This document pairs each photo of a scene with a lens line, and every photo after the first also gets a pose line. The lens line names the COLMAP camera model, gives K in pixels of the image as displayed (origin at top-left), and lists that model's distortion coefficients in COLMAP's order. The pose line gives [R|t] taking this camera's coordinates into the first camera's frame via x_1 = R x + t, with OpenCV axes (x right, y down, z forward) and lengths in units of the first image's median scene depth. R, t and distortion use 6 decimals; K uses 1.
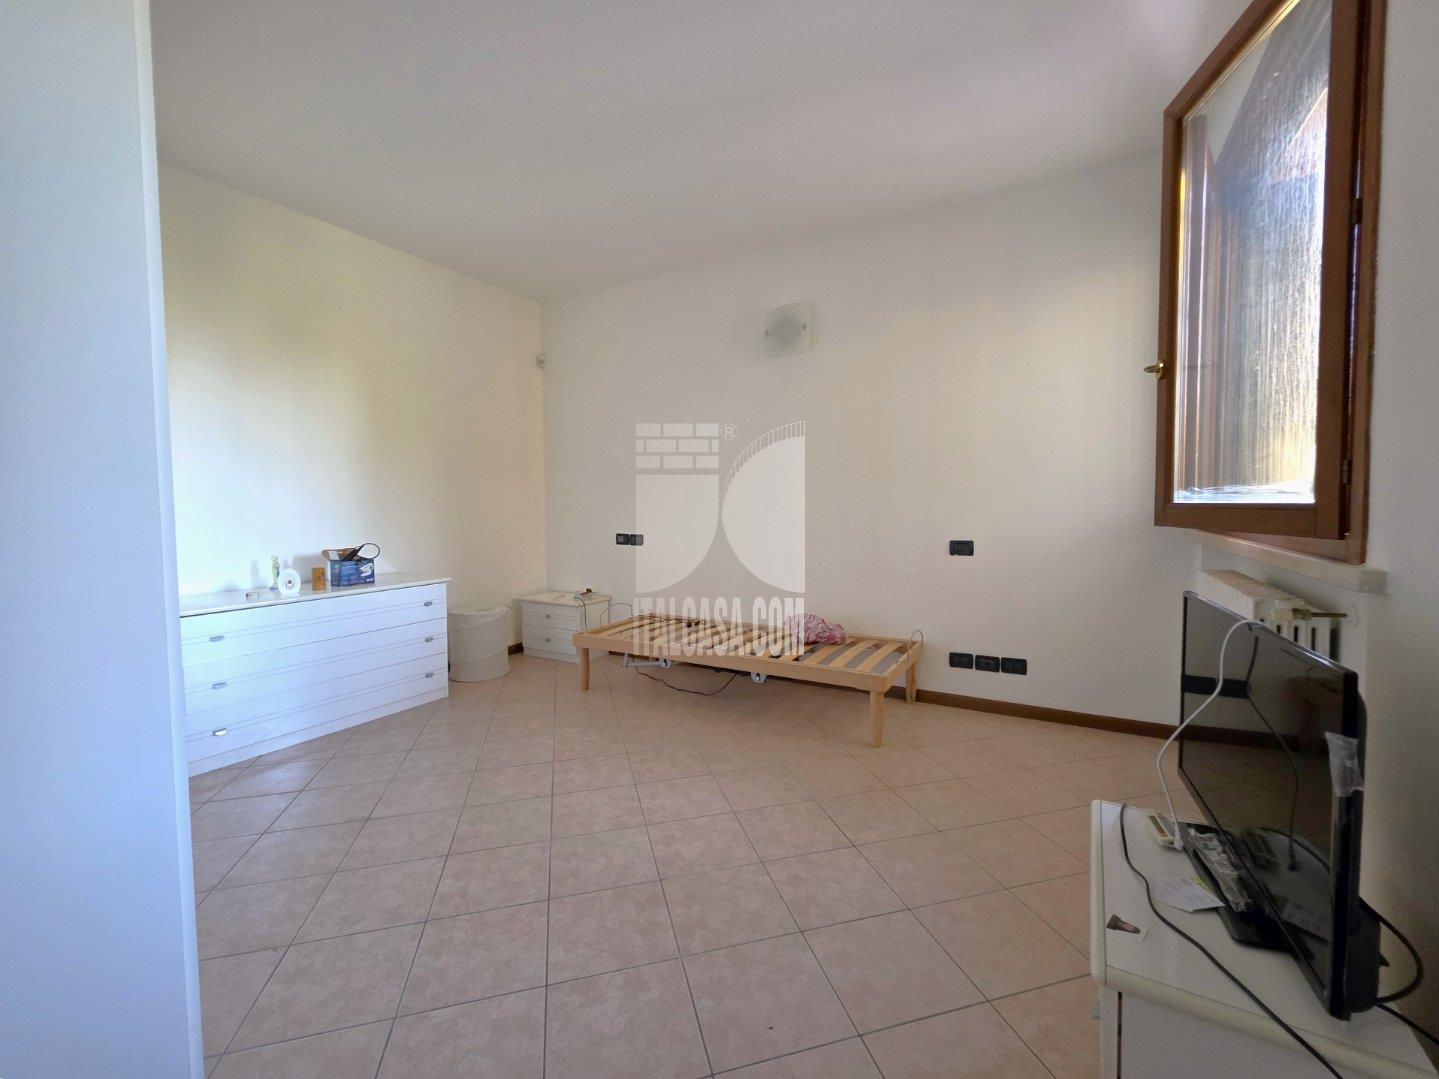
lens RADIAL K [[577.1, 0, 709.0], [0, 577.1, 525.0], [0, 0, 1]] dist [0.001246, 0.000021]
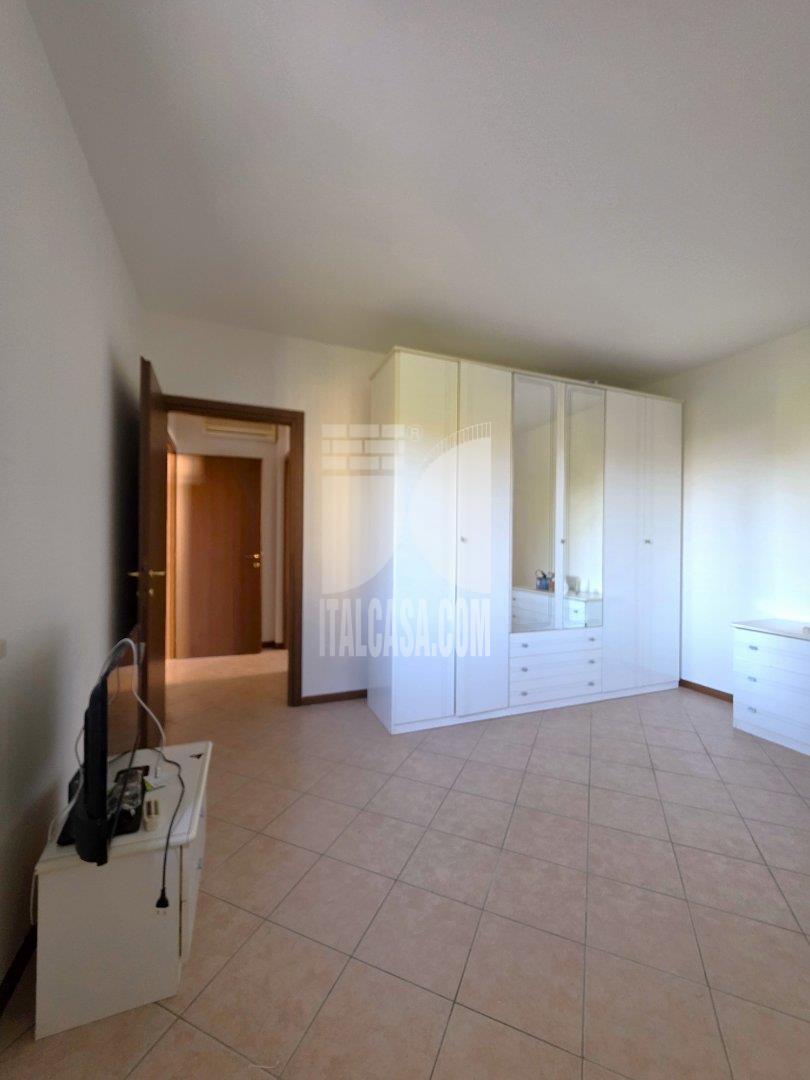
lens RADIAL K [[433.2, 0, 411.2], [0, 433.2, 544.7], [0, 0, 1]] dist [0.001246, 0.000021]
pose [[-0.584832, 0.005147, -0.811138, 0.860958], [-0.035582, 0.998855, 0.031993, -0.107389], [0.810374, 0.047572, -0.583979, 1.417914]]
